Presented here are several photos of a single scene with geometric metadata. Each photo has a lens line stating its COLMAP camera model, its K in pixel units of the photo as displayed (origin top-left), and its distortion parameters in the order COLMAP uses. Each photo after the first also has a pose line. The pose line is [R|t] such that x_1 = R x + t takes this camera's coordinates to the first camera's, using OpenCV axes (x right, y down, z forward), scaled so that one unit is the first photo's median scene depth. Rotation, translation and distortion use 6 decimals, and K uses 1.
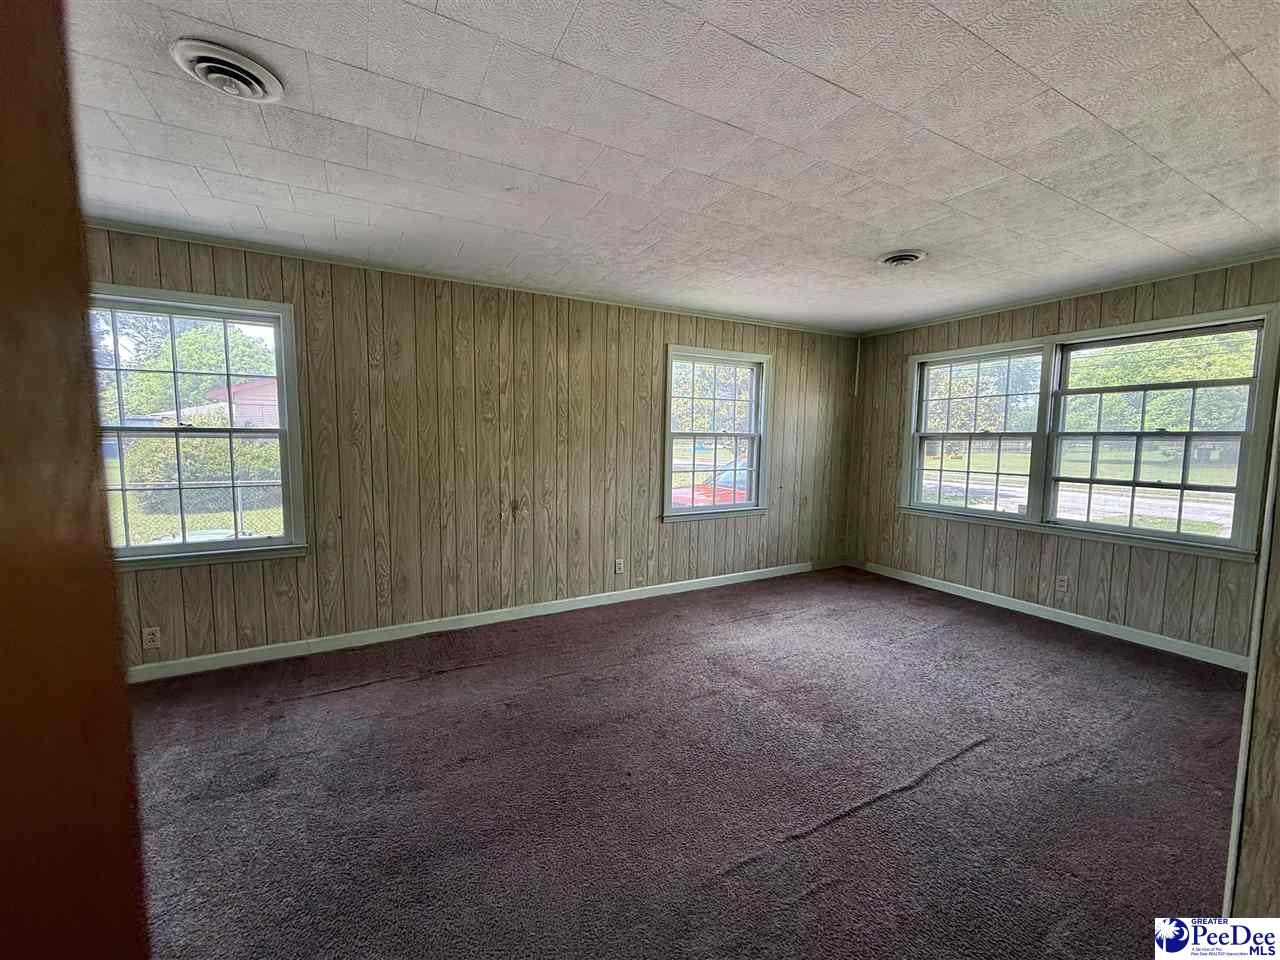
lens RADIAL K [[510.3, 0, 638.3], [0, 510.3, 482.7], [0, 0, 1]] dist [-0.001158, 0.000315]
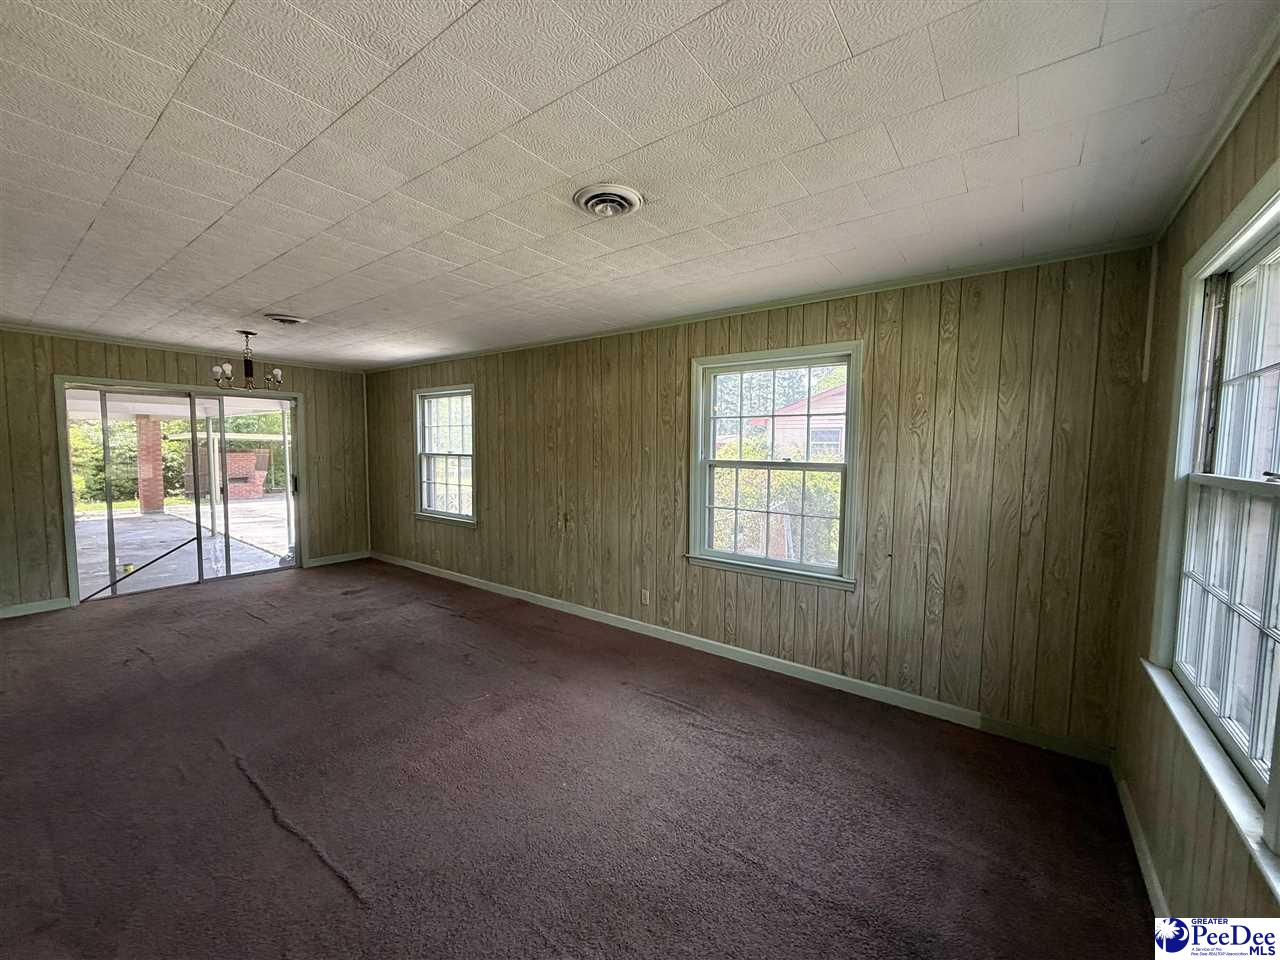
lens RADIAL K [[510.3, 0, 637.7], [0, 510.3, 484.0], [0, 0, 1]] dist [-0.001158, 0.000315]
pose [[0.414063, 0.063519, -0.908029, 0.844252], [-0.090352, 0.995504, 0.028437, -0.077900], [0.905753, 0.070268, 0.417940, 0.584565]]
